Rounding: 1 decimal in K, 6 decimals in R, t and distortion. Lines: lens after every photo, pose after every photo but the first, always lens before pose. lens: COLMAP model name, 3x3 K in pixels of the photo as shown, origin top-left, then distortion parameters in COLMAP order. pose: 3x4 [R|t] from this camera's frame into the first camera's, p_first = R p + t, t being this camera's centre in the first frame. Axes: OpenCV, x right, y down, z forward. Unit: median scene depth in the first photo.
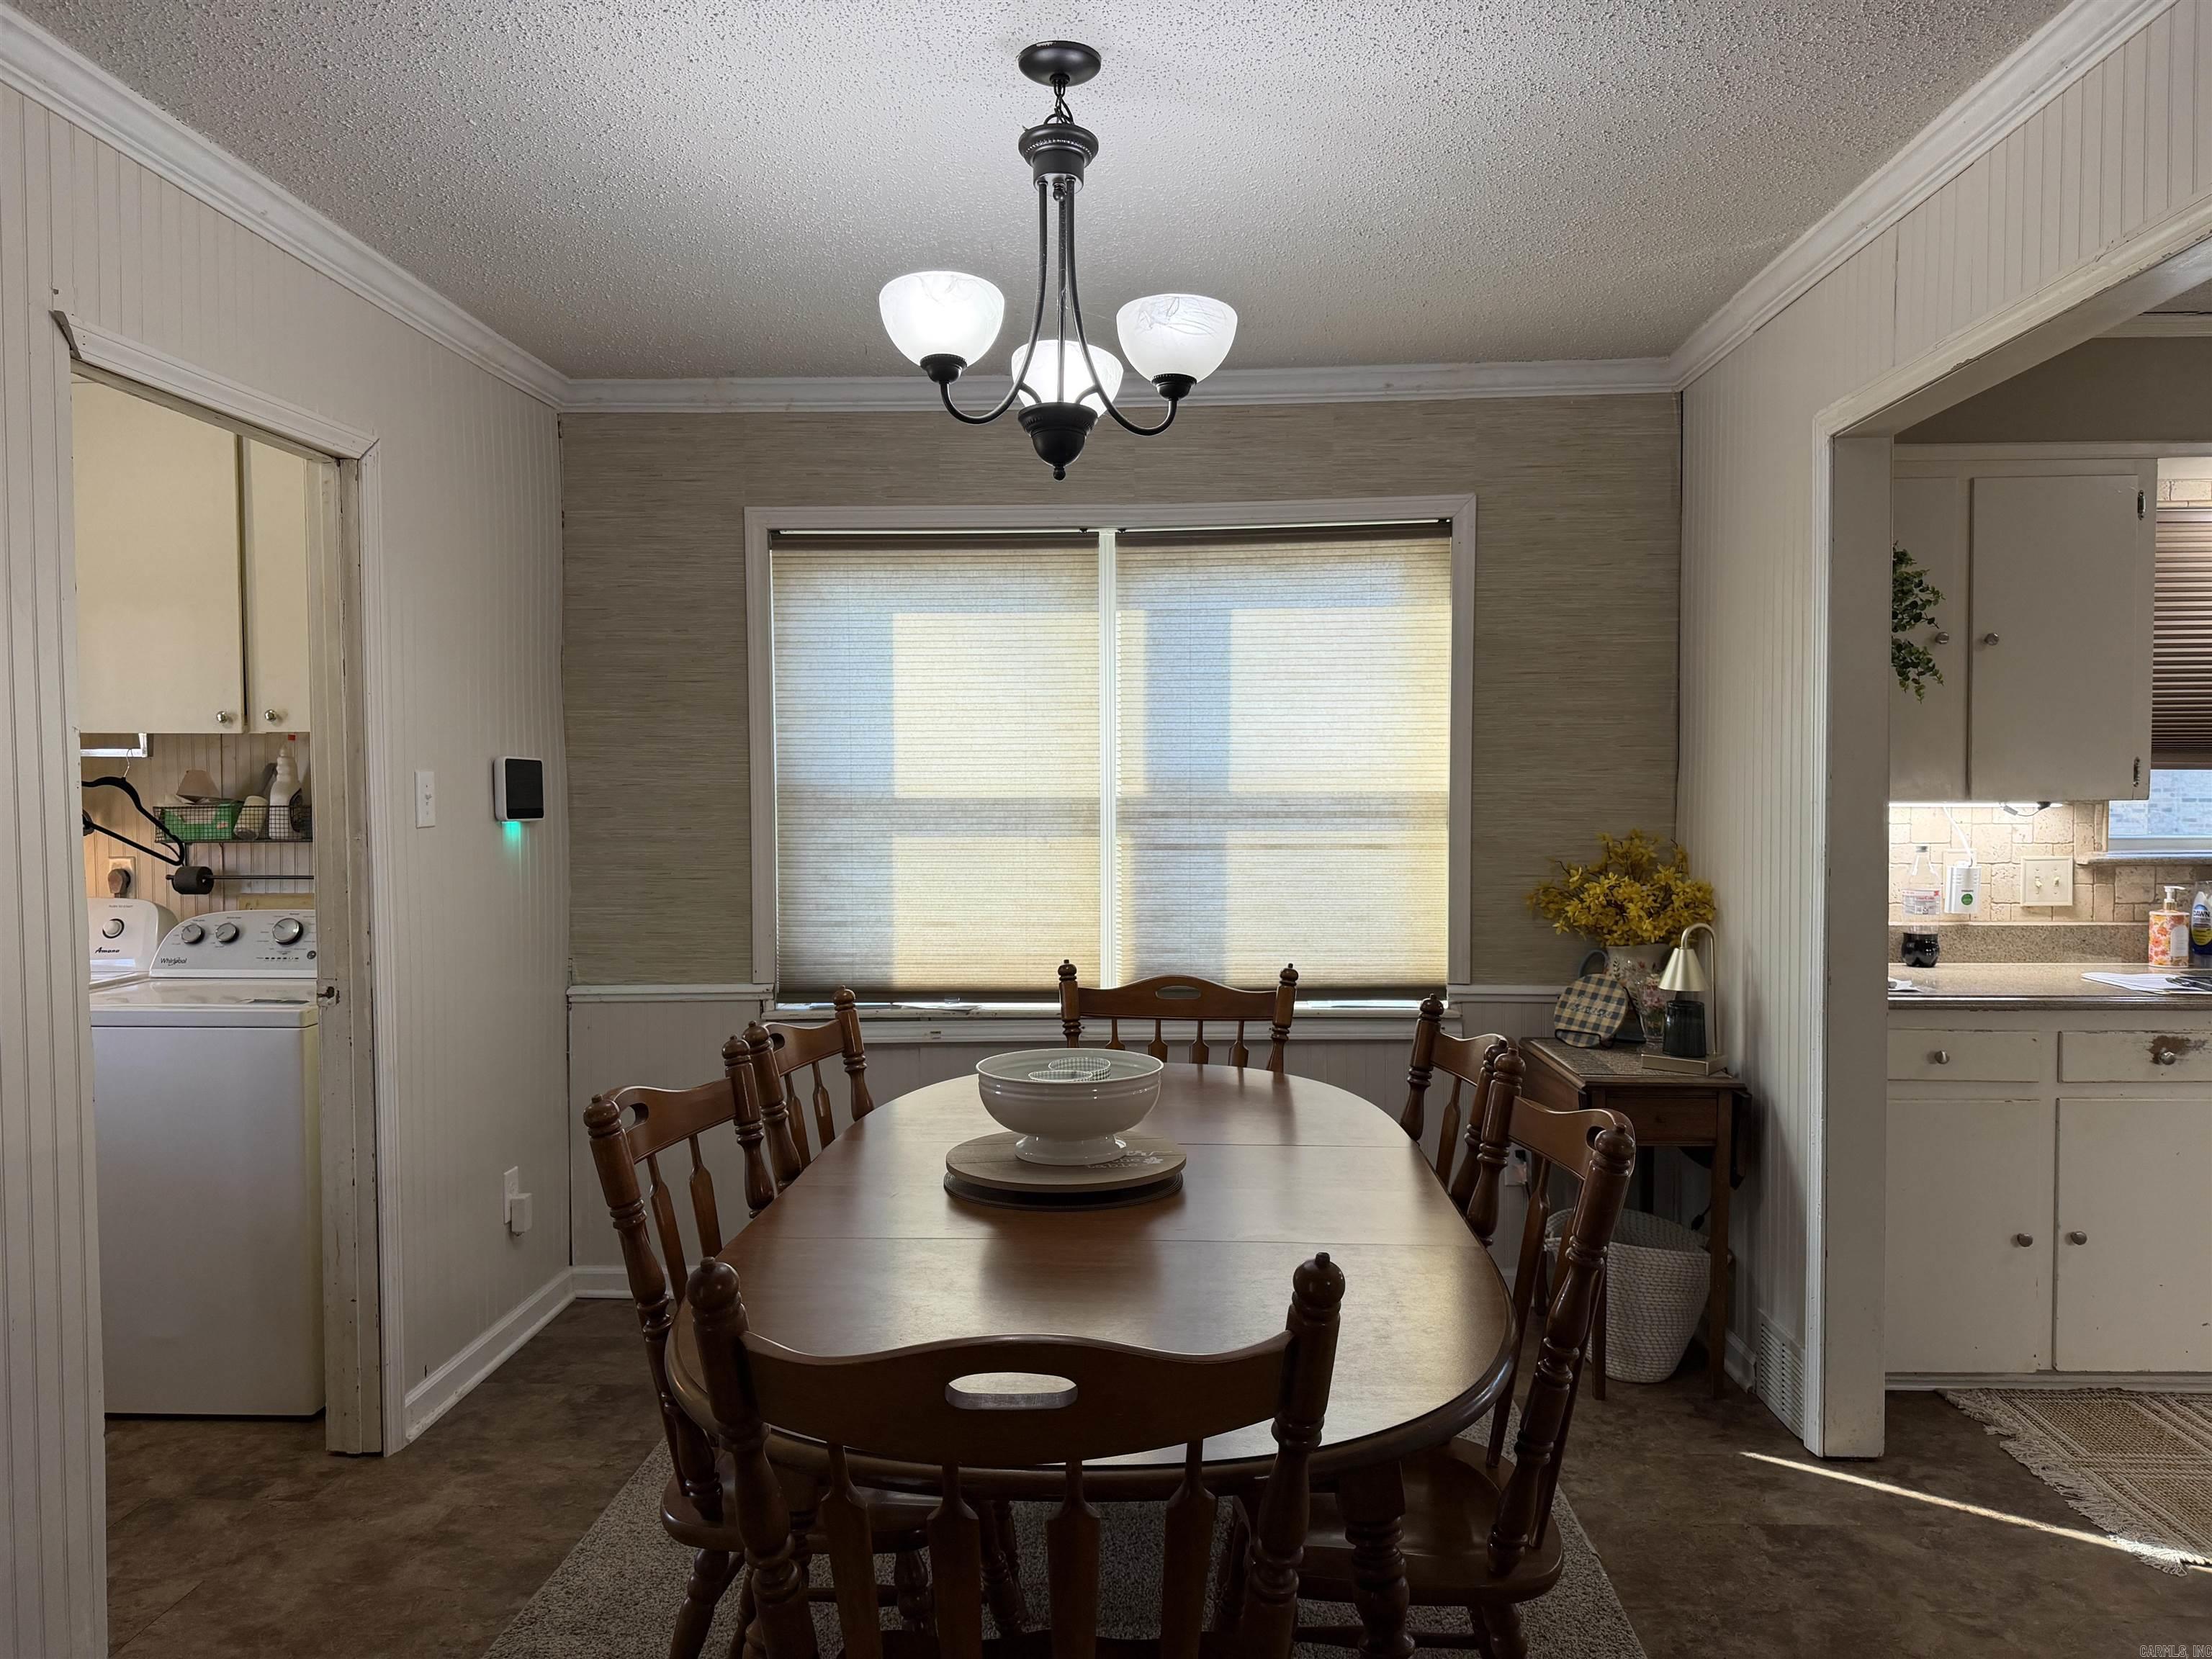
lens RADIAL K [[1563.7, 0, 1122.0], [0, 1563.7, 876.8], [0, 0, 1]] dist [0.071691, -0.080831]
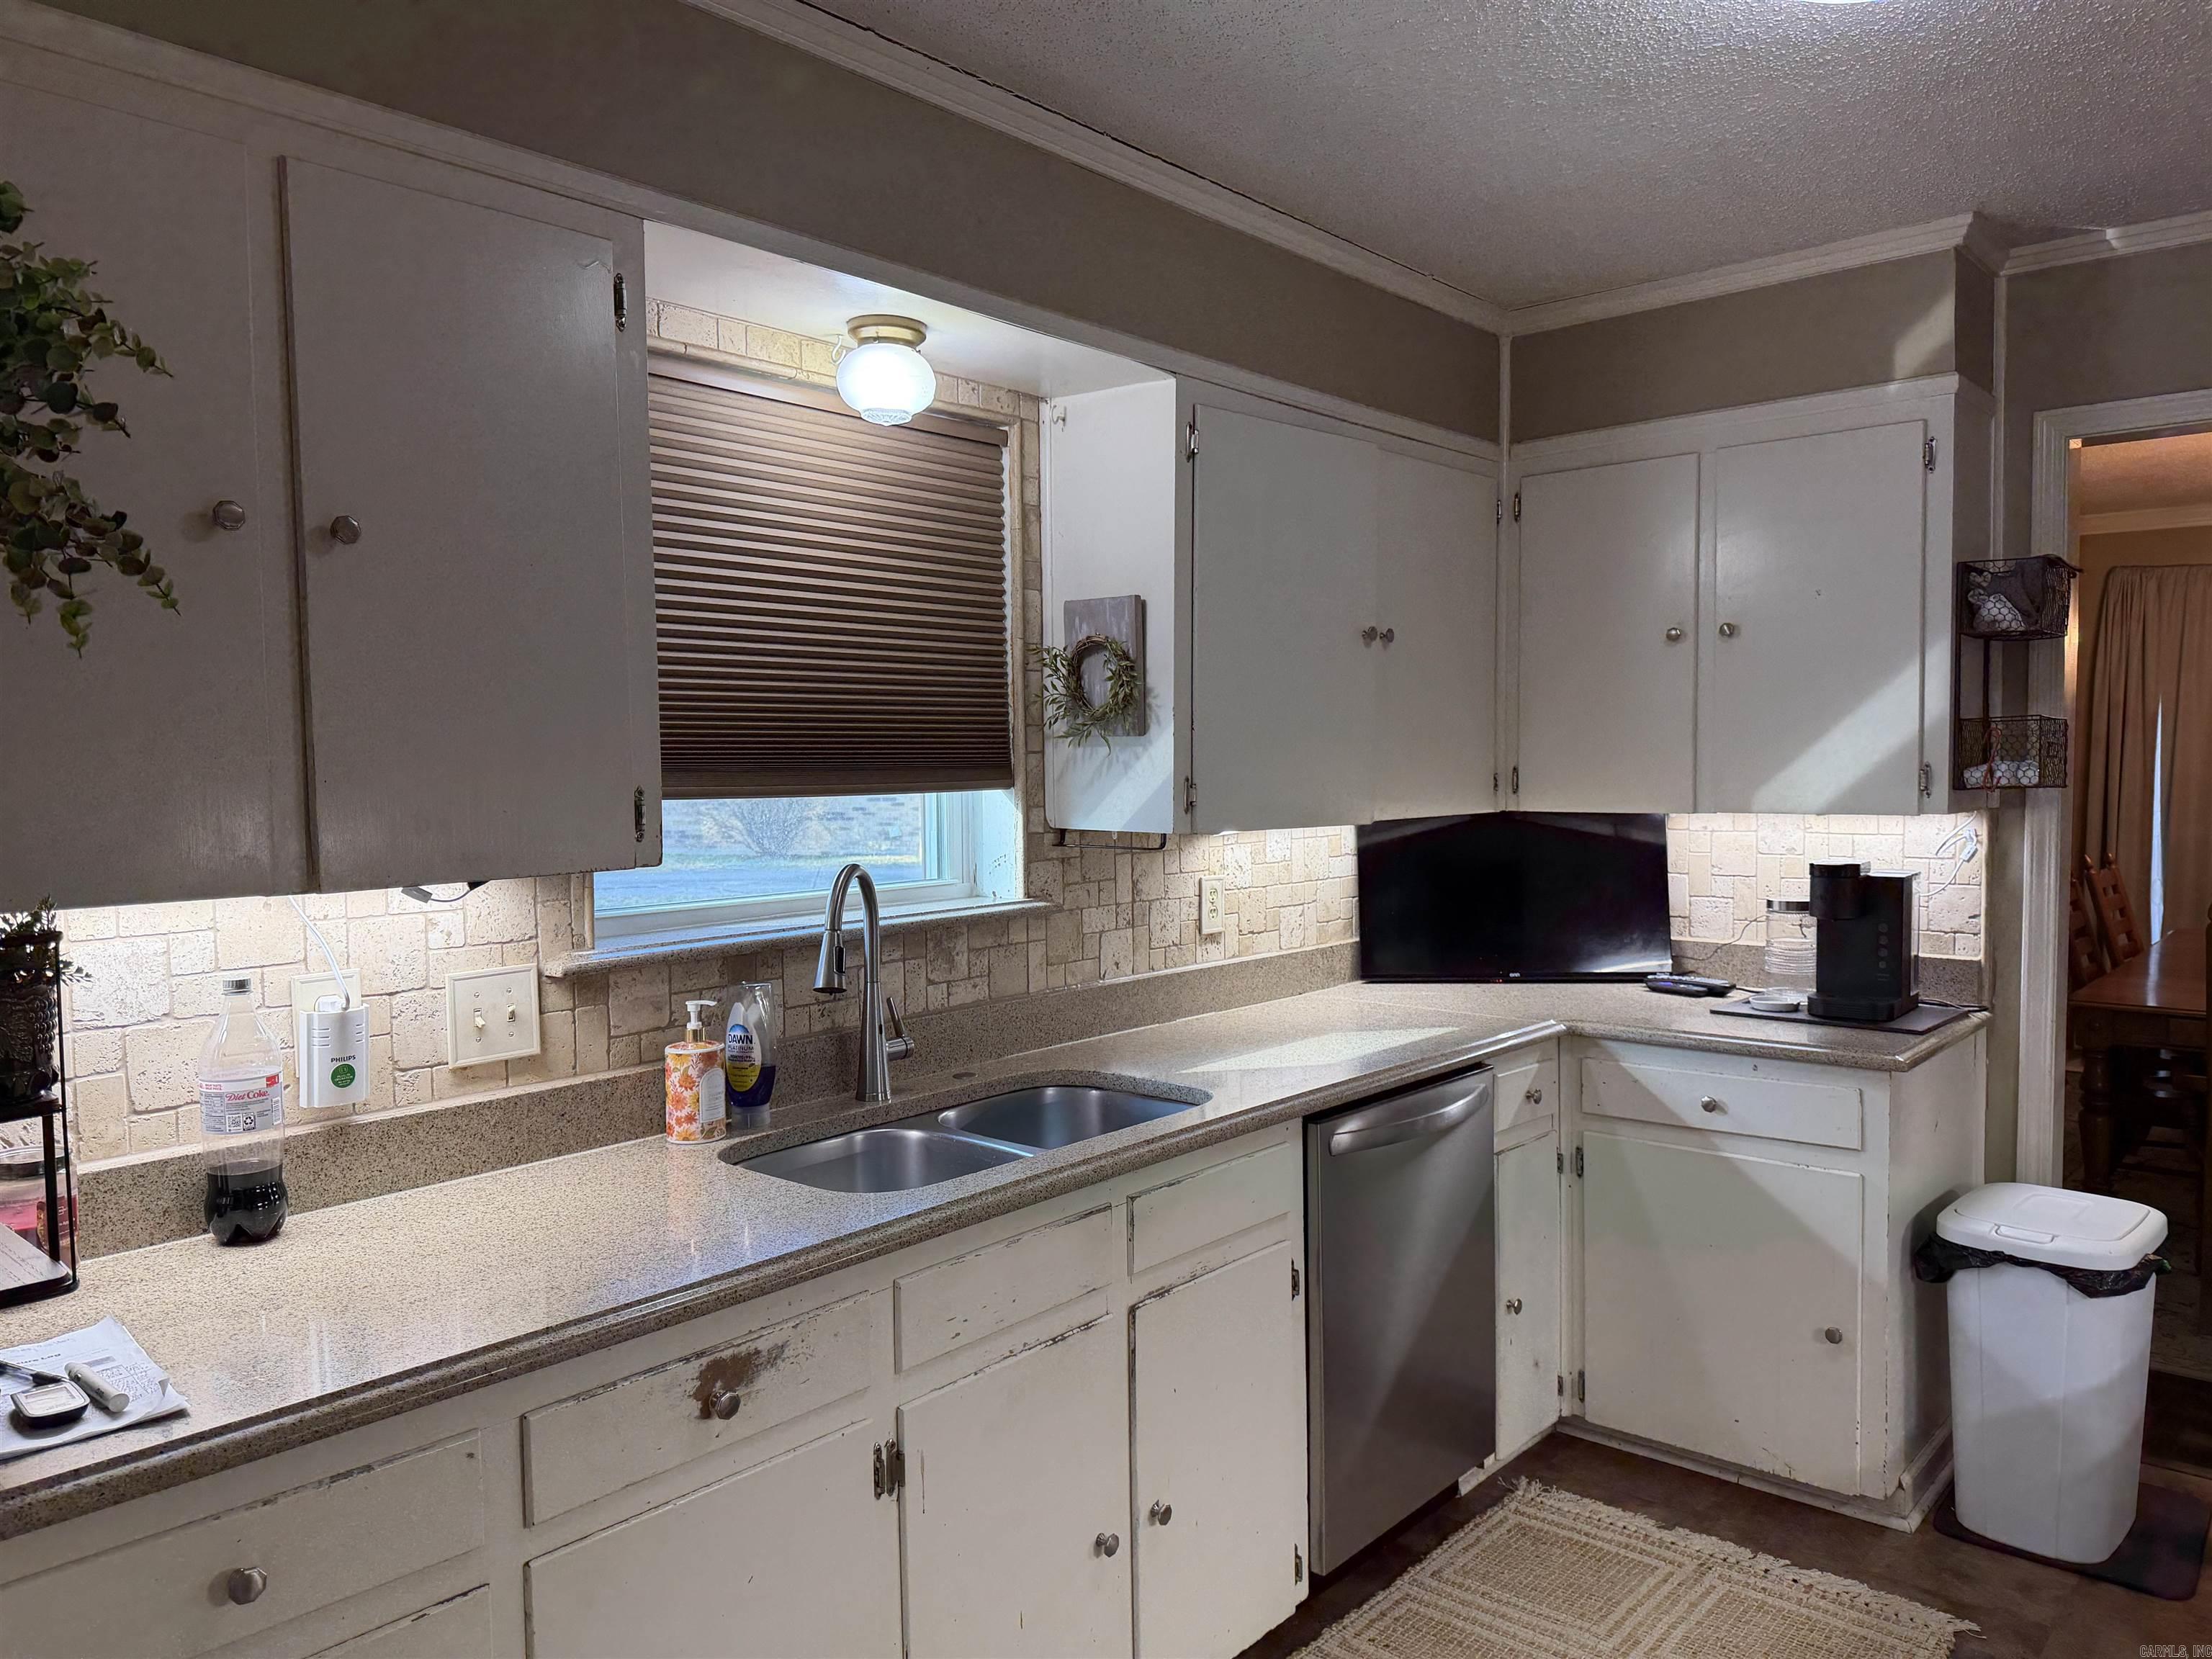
lens RADIAL K [[1544.8, 0, 1113.2], [0, 1544.8, 792.0], [0, 0, 1]] dist [0.073510, -0.132044]
pose [[0.633539, -0.021954, 0.773399, 0.341028], [0.053677, 0.998436, -0.015628, -0.056948], [-0.771846, 0.051415, 0.633727, 0.553075]]
